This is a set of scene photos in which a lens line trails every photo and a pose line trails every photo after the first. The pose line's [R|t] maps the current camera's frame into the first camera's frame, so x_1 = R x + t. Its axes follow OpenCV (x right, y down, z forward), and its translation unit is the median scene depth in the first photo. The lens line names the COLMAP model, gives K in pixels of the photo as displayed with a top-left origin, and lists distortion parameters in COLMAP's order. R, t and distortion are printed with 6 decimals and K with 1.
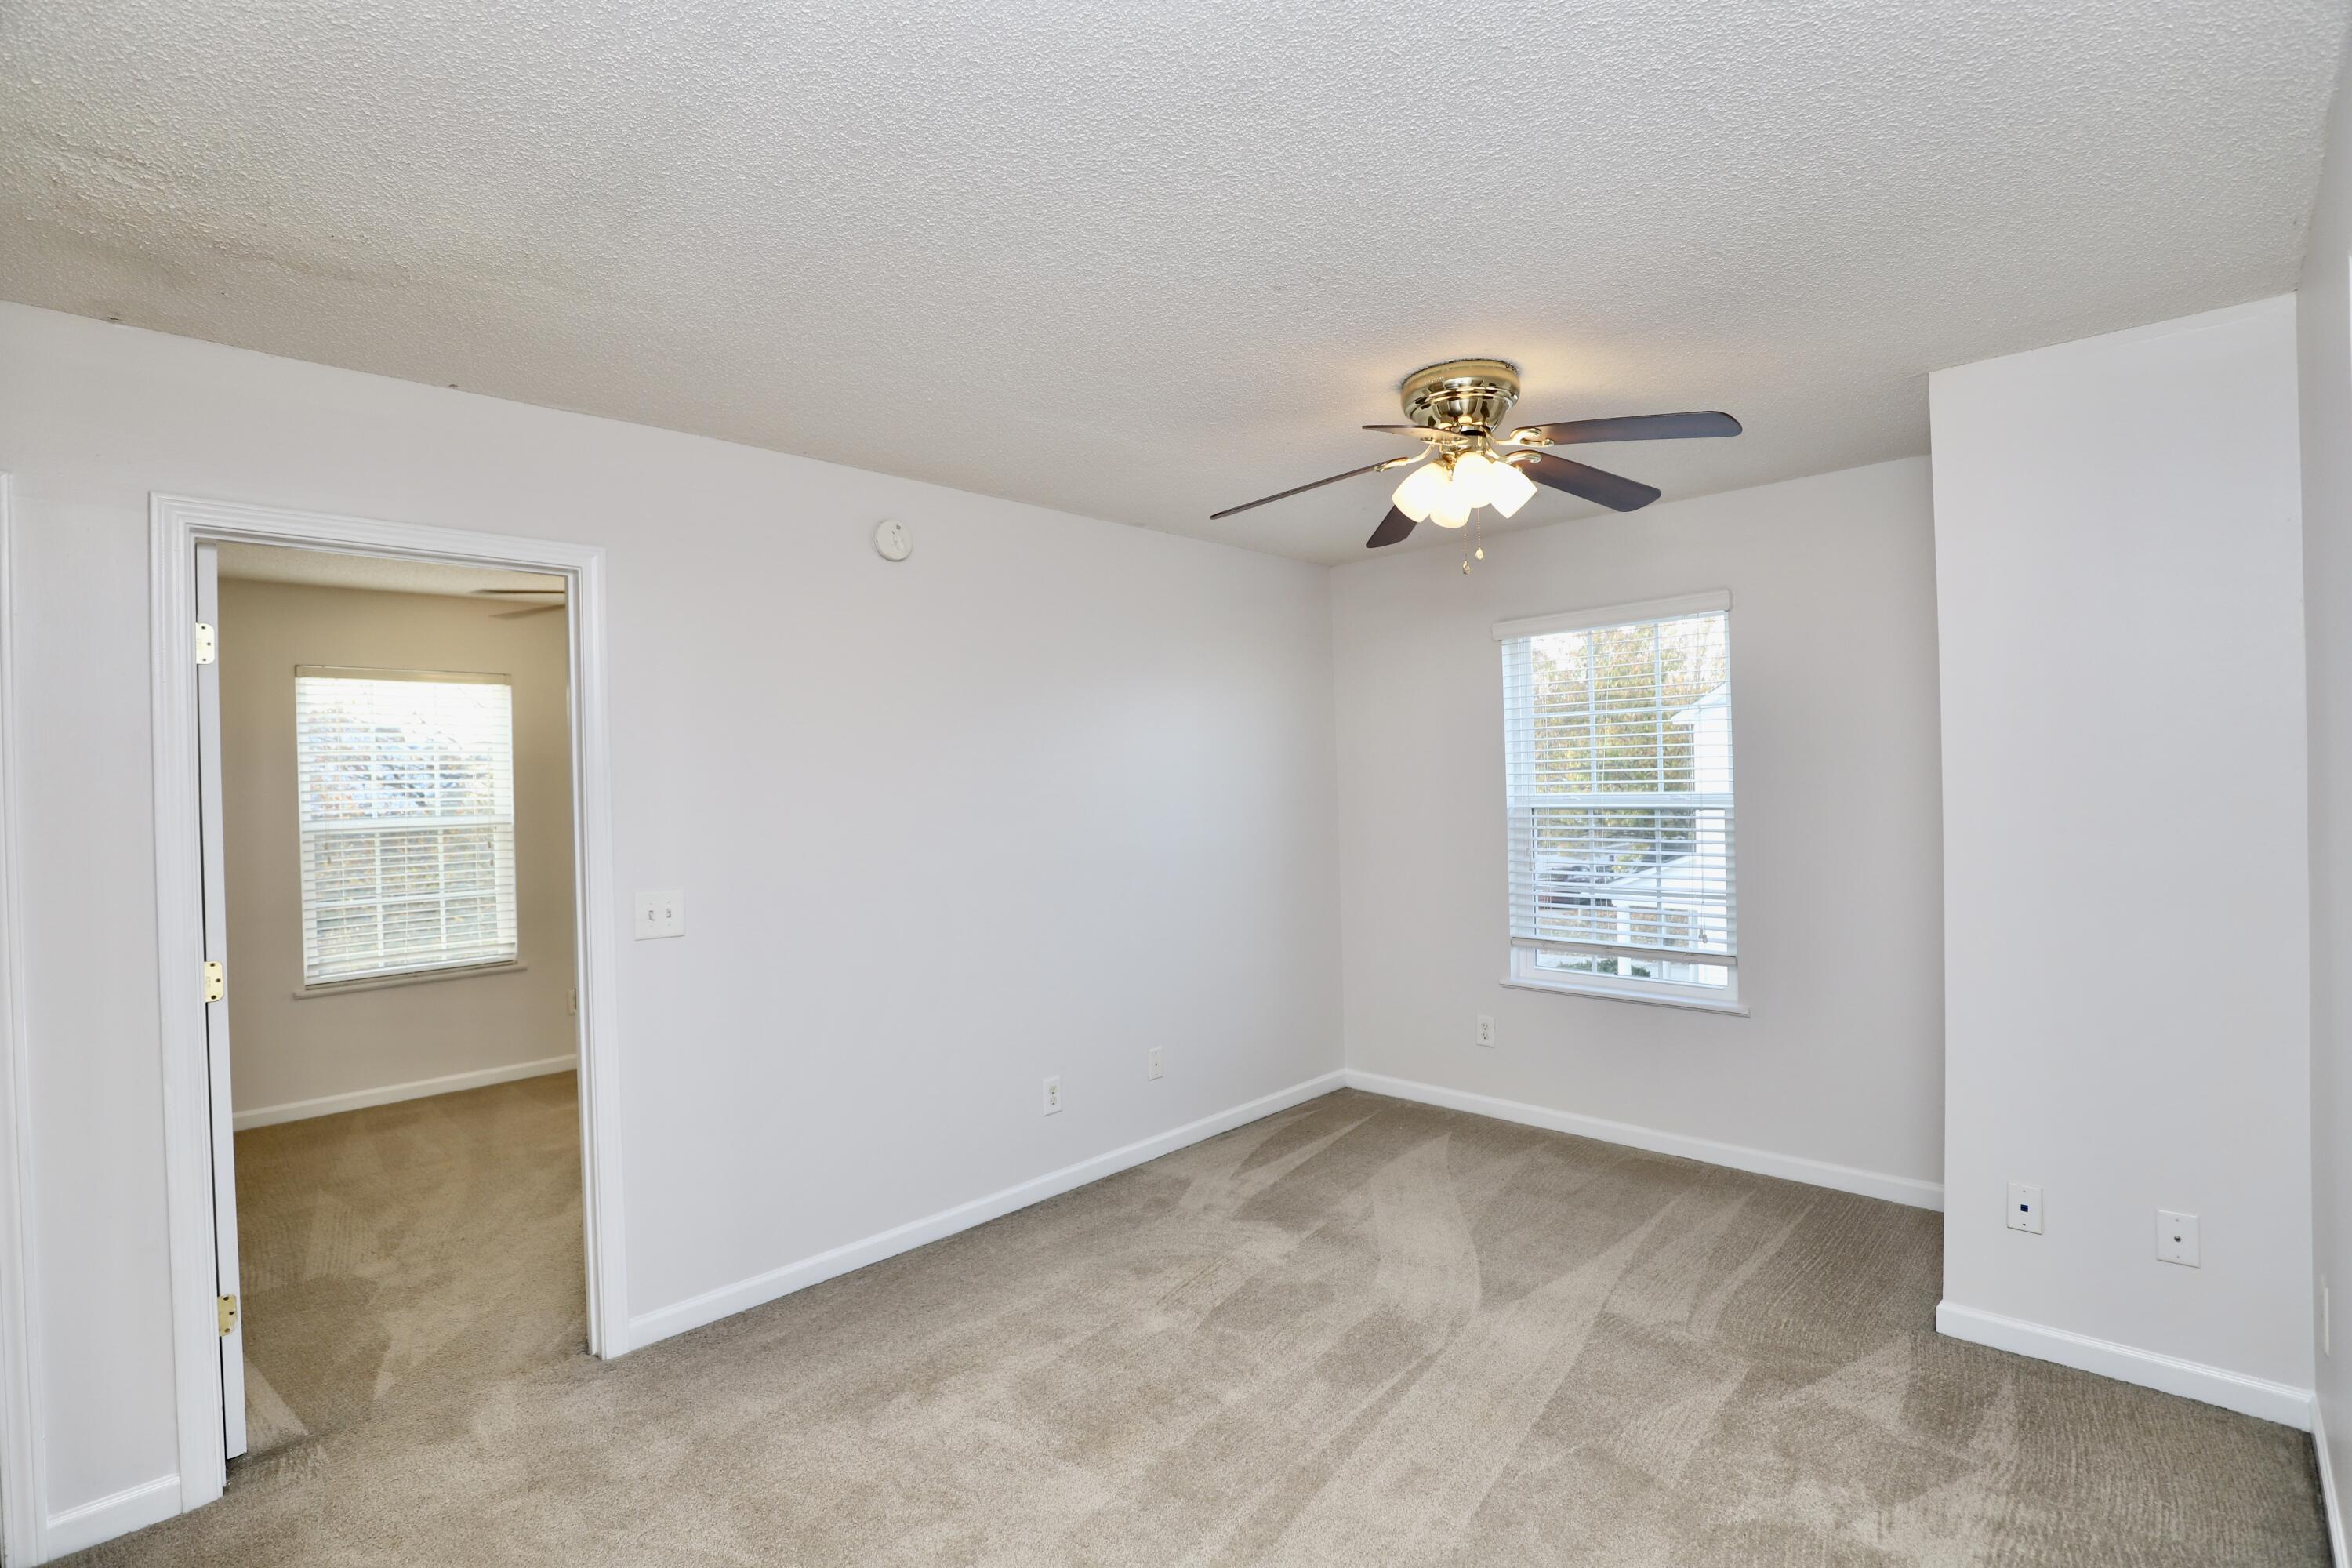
lens RADIAL K [[1077.4, 0, 1163.5], [0, 1077.4, 780.4], [0, 0, 1]] dist [-0.037010, 0.008173]
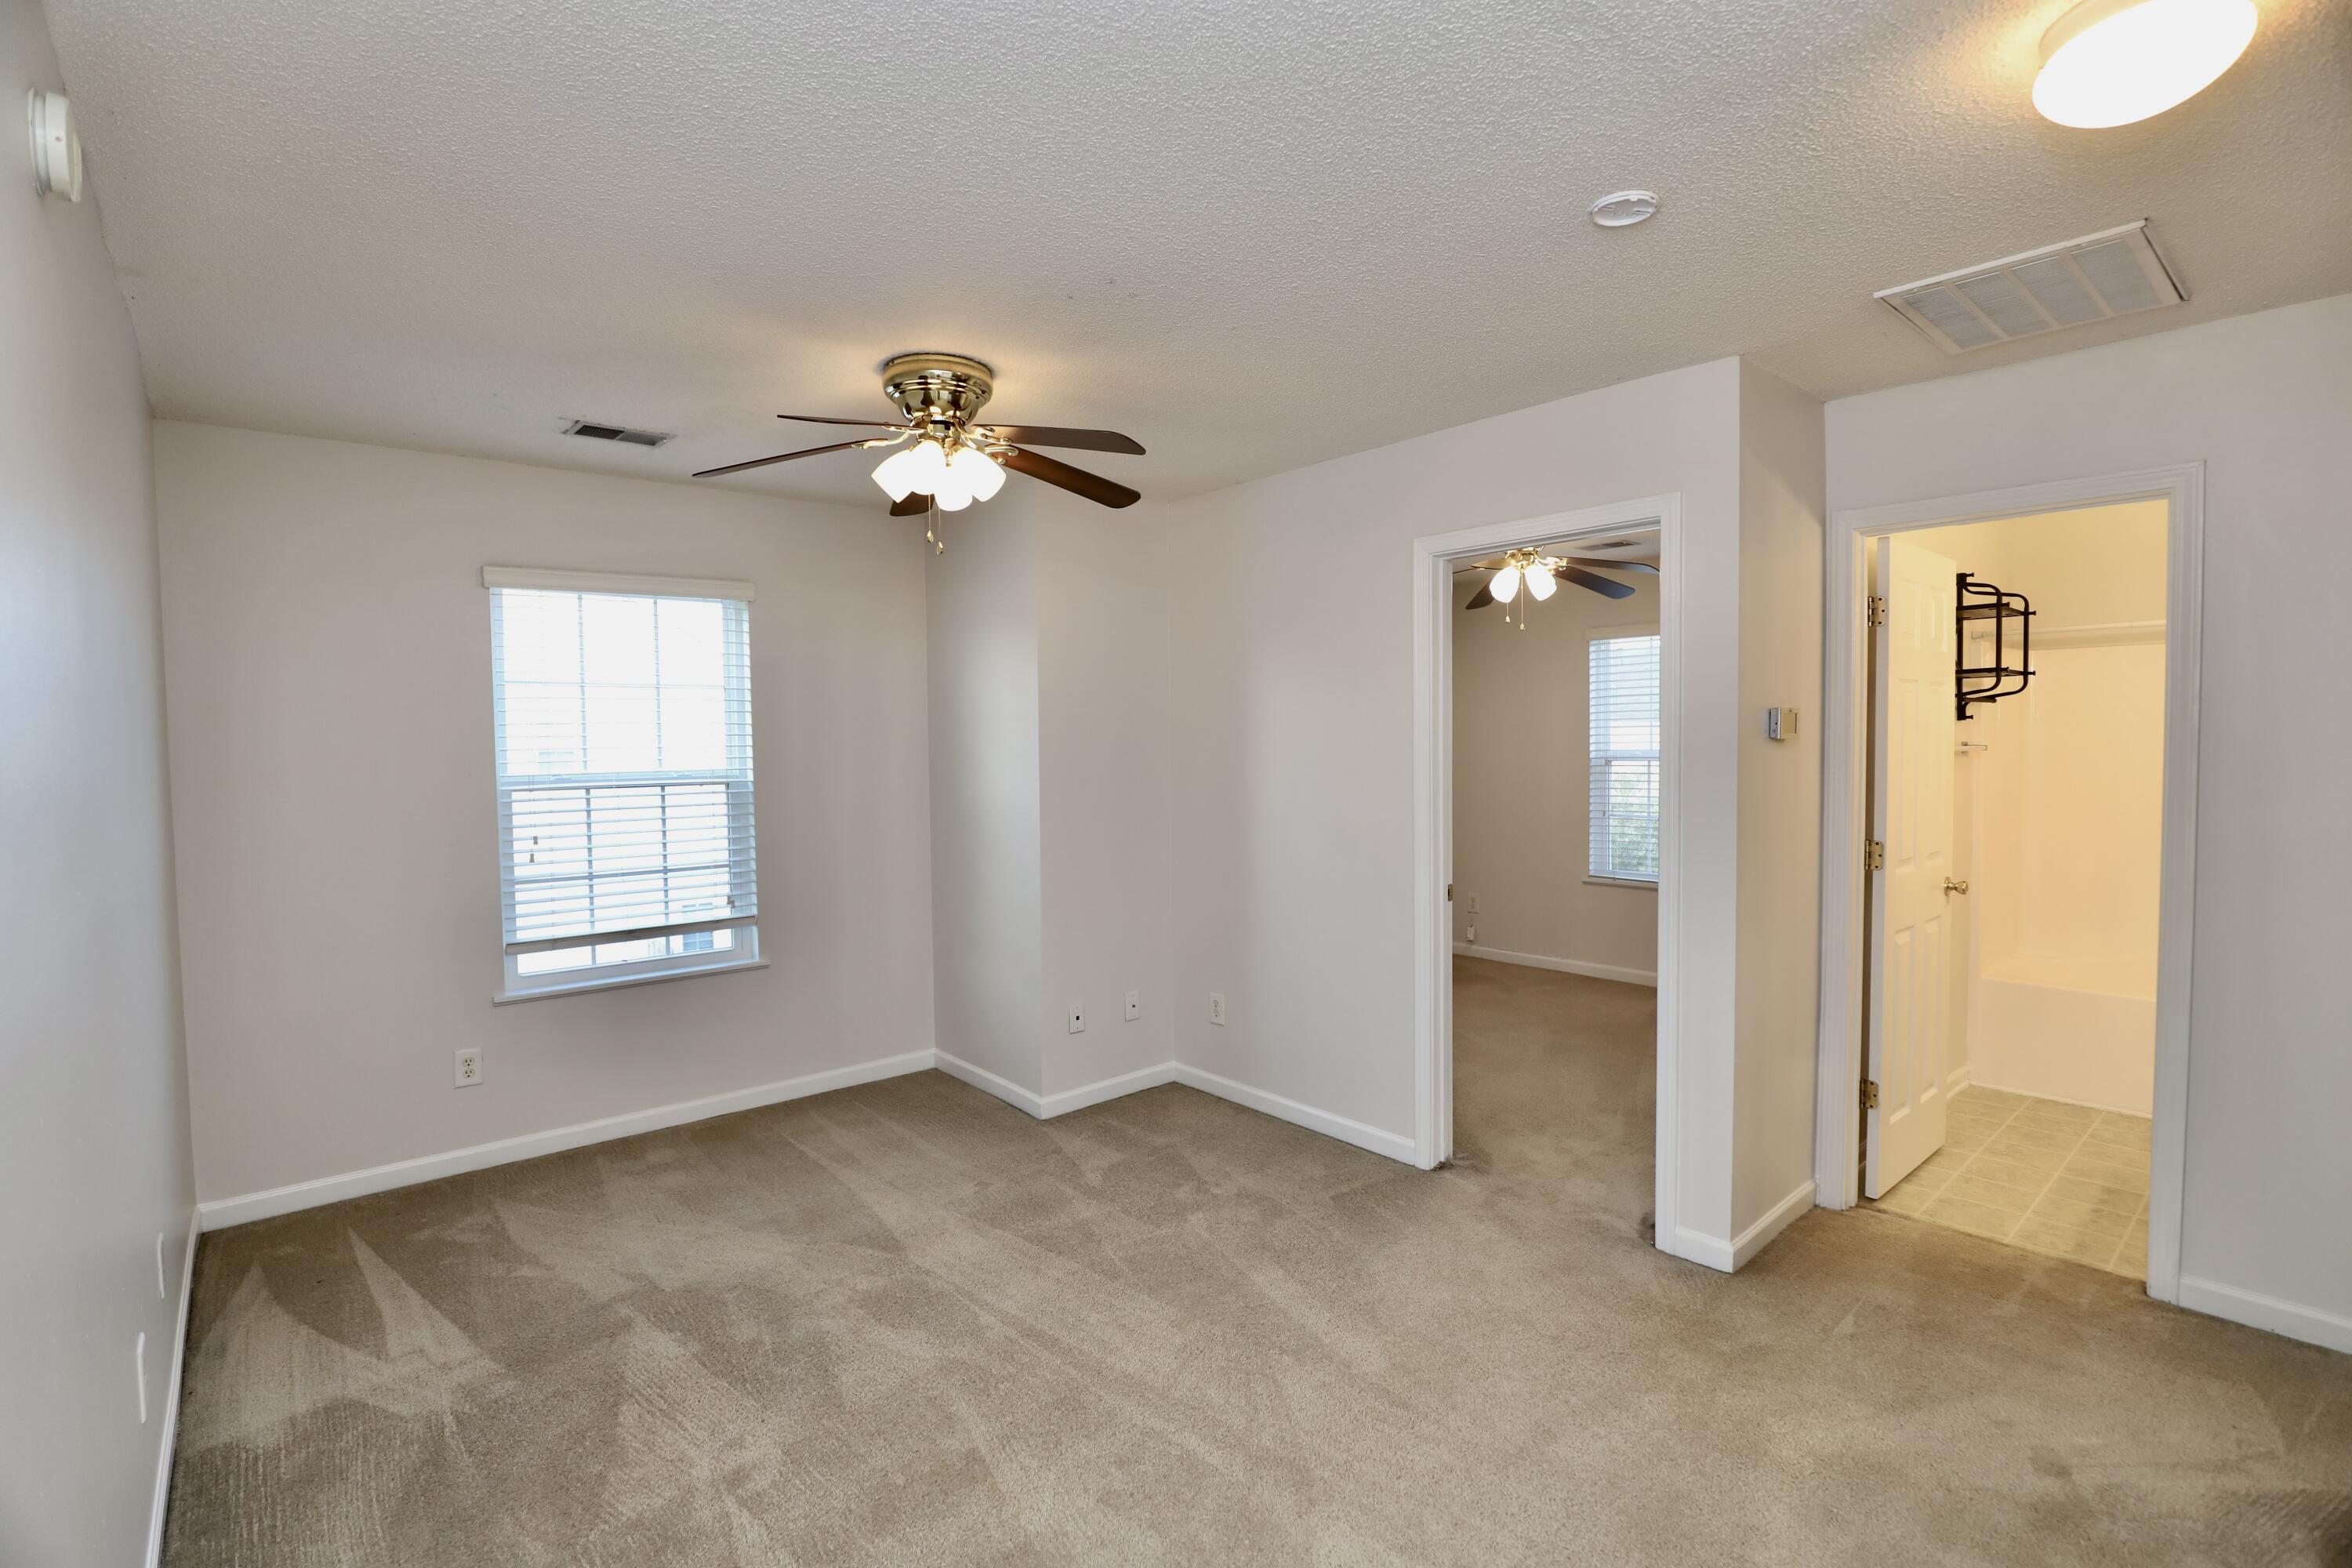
lens RADIAL K [[1090.4, 0, 1166.7], [0, 1090.4, 778.6], [0, 0, 1]] dist [-0.036900, 0.008153]
pose [[0.084714, -0.012668, 0.996325, -0.656760], [0.013728, 0.999839, 0.011546, 0.018785], [-0.996311, 0.012699, 0.084874, 0.571970]]
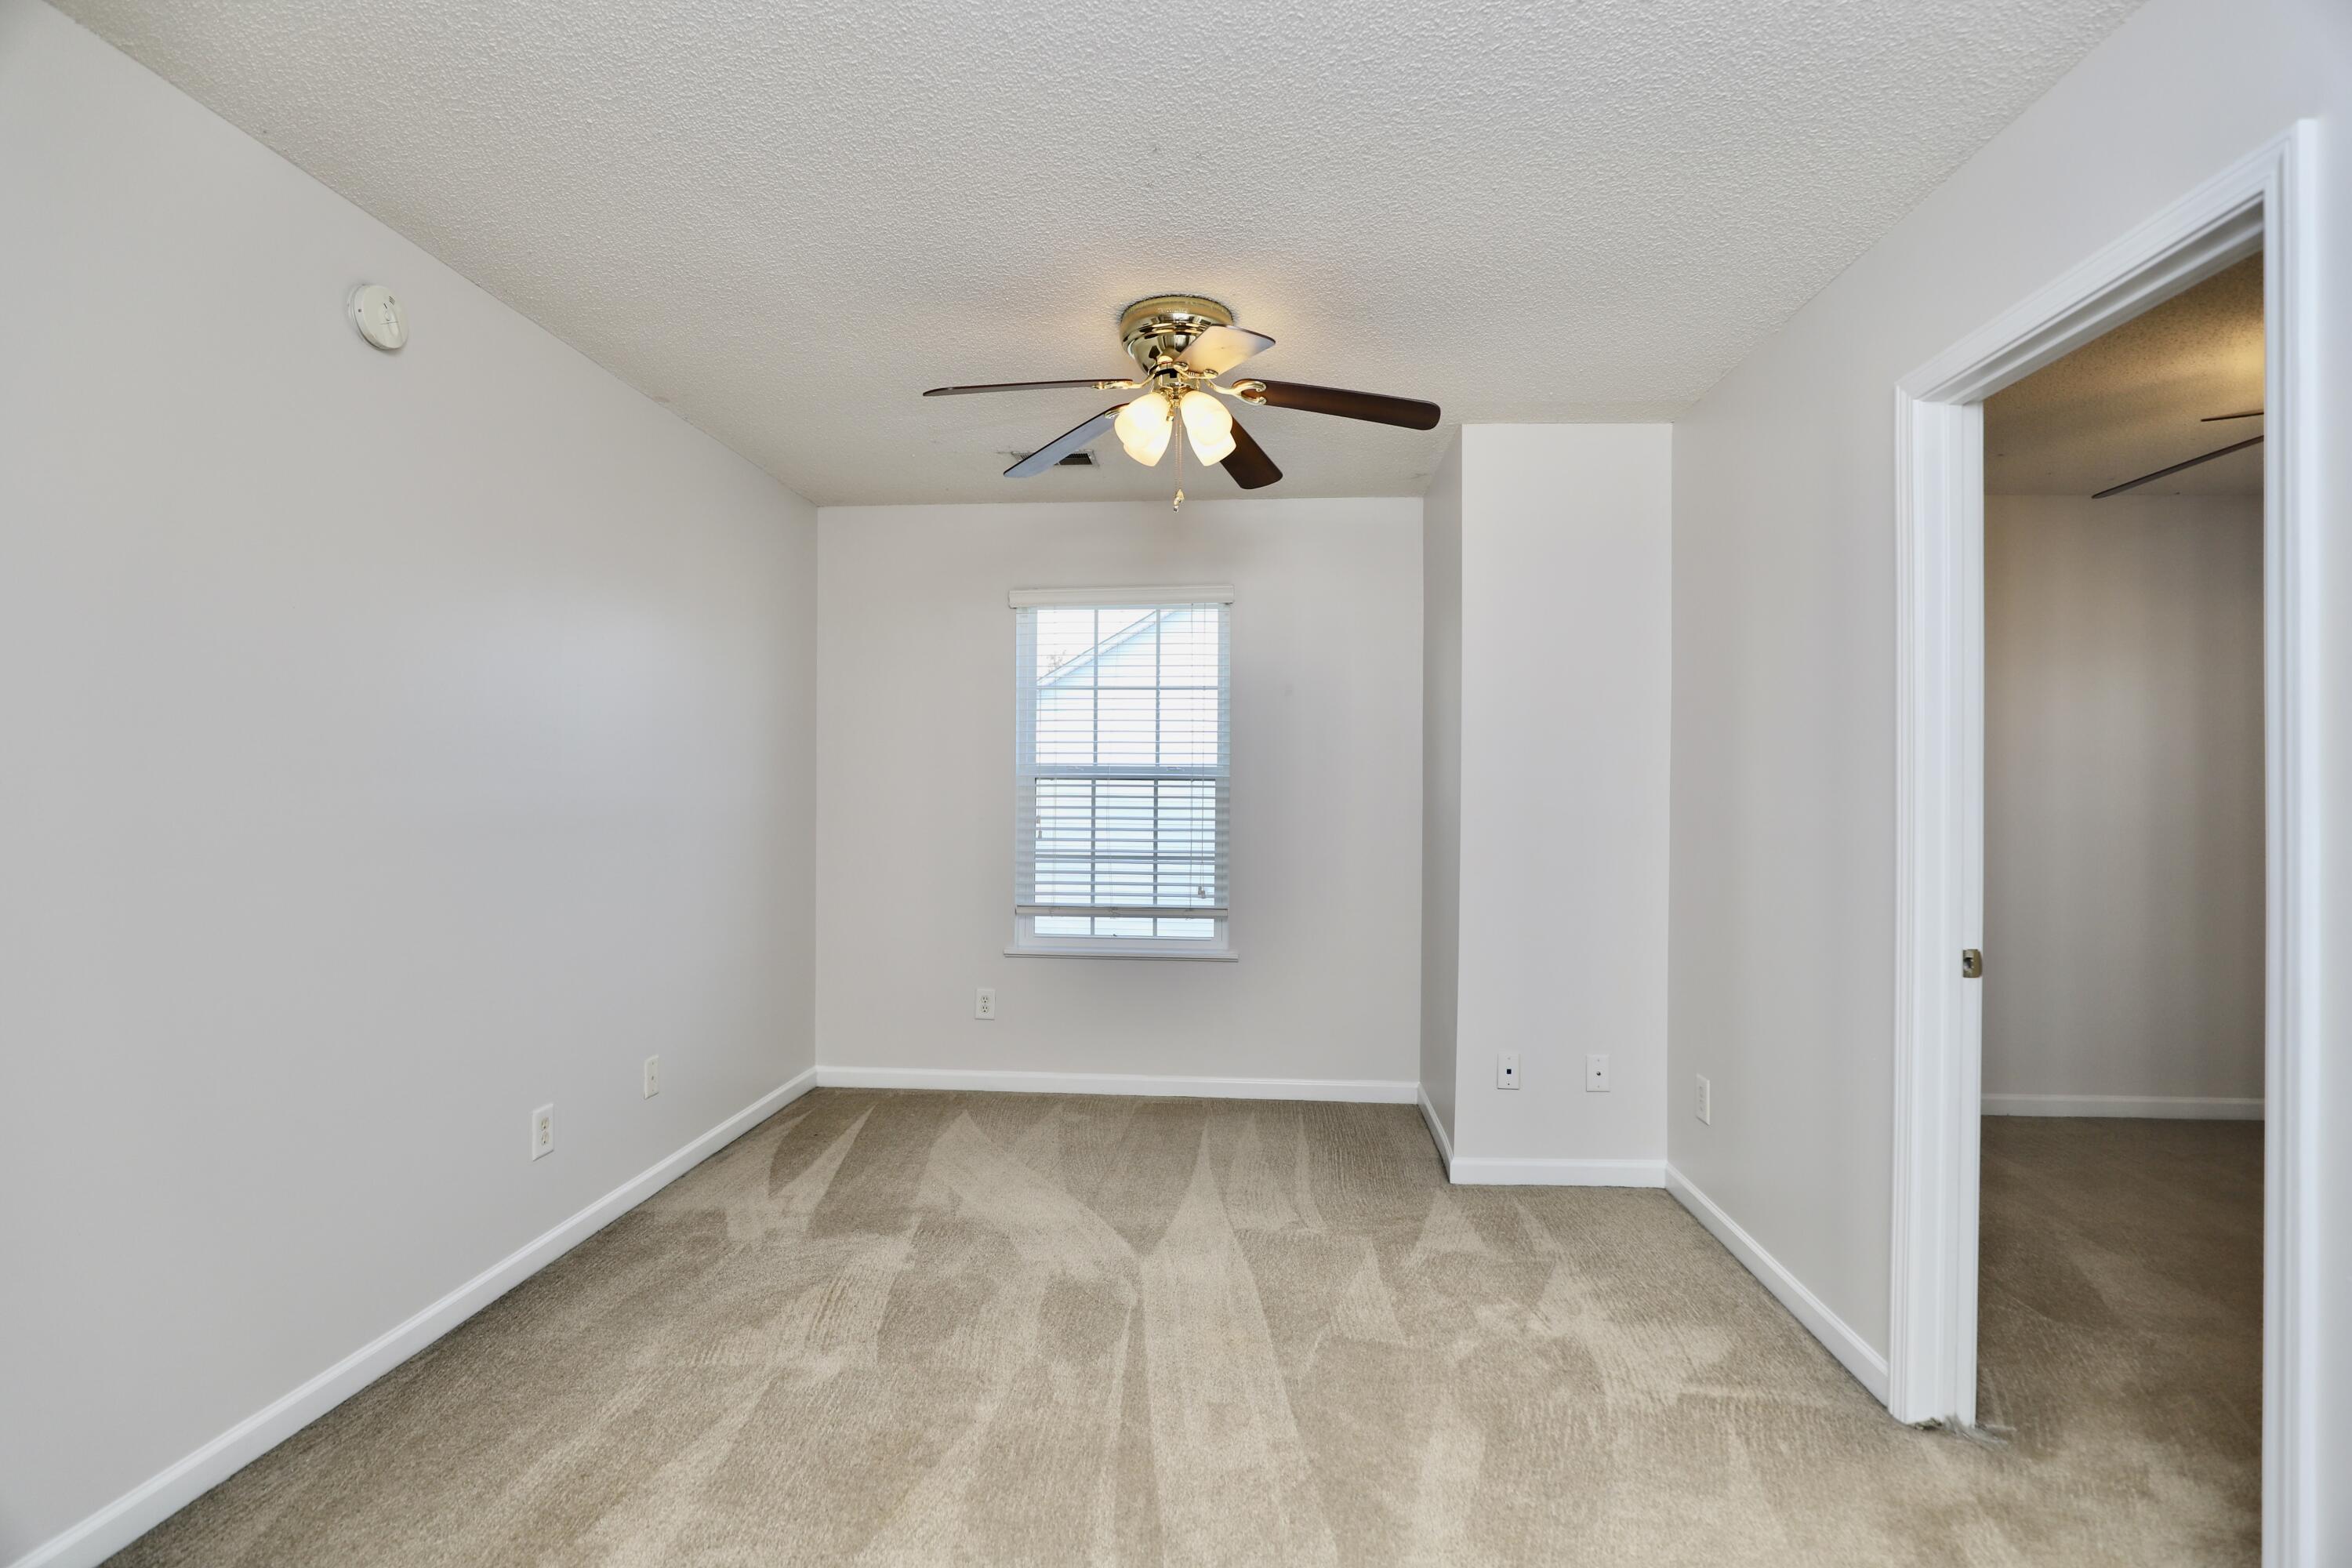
lens RADIAL K [[1090.4, 0, 1166.7], [0, 1090.4, 778.6], [0, 0, 1]] dist [-0.036900, 0.008153]
pose [[0.766670, 0.036319, 0.641014, -0.307668], [-0.026554, 0.999338, -0.024862, 0.069866], [-0.641492, 0.002039, 0.767127, 0.188969]]
